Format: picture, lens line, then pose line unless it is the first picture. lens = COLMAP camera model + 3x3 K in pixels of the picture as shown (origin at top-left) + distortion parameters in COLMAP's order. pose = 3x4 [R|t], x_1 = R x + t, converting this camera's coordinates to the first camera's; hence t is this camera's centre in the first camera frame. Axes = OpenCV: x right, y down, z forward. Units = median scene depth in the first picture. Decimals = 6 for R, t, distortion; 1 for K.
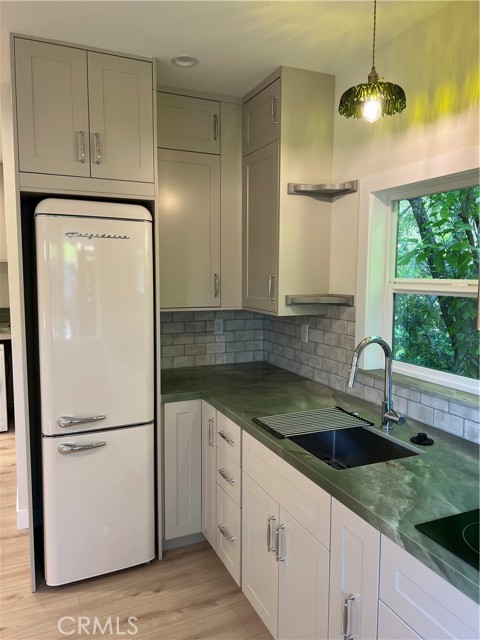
lens RADIAL K [[473.3, 0, 241.7], [0, 473.3, 317.5], [0, 0, 1]] dist [0.082008, -0.096840]
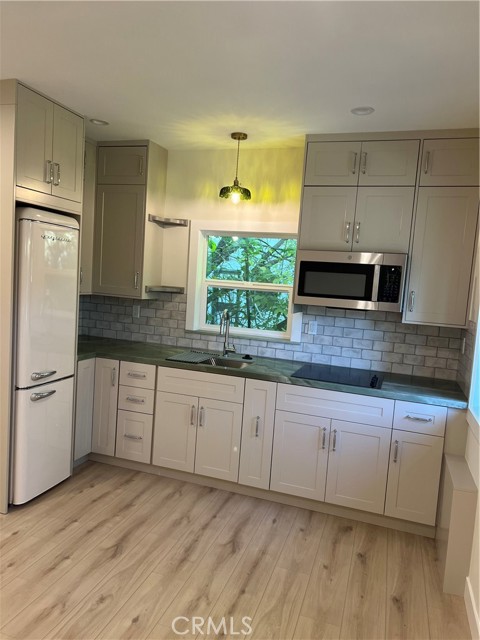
lens RADIAL K [[473.3, 0, 241.7], [0, 473.3, 317.5], [0, 0, 1]] dist [0.082008, -0.096840]
pose [[0.679189, -0.019201, 0.733713, -0.867960], [0.002158, 0.999706, 0.024164, 0.020388], [-0.733961, -0.014829, 0.679030, -0.293726]]
